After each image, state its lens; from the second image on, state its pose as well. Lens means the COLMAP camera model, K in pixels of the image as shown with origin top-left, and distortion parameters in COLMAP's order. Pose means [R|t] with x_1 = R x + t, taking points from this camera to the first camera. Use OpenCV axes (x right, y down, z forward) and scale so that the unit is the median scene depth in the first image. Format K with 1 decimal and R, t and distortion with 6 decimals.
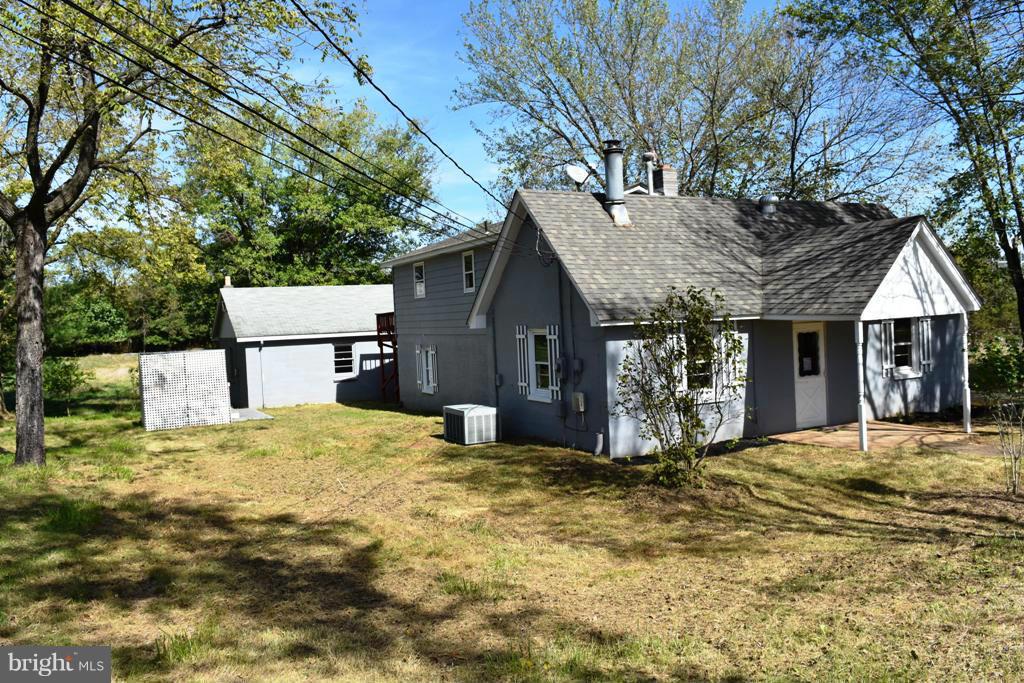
lens RADIAL K [[803.3, 0, 504.6], [0, 803.3, 336.5], [0, 0, 1]] dist [-0.096540, 0.025046]
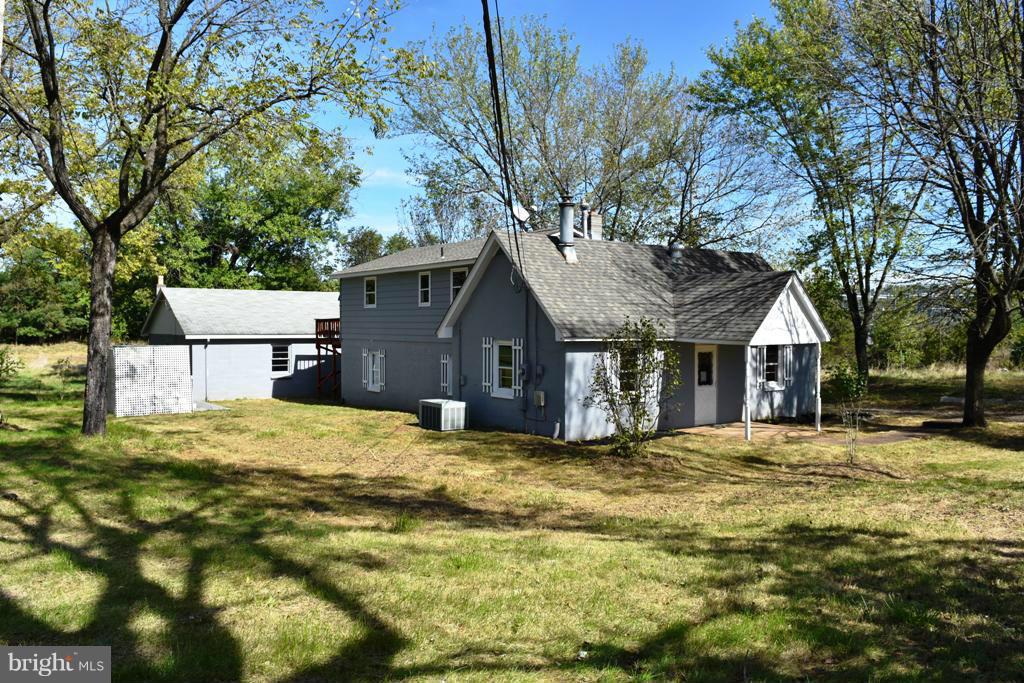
lens RADIAL K [[803.3, 0, 504.6], [0, 803.3, 336.5], [0, 0, 1]] dist [-0.096540, 0.025046]
pose [[0.984252, 0.044985, 0.170949, -0.180139], [-0.042918, 0.998954, -0.015766, 0.004009], [-0.171479, 0.008181, 0.985154, -0.258623]]
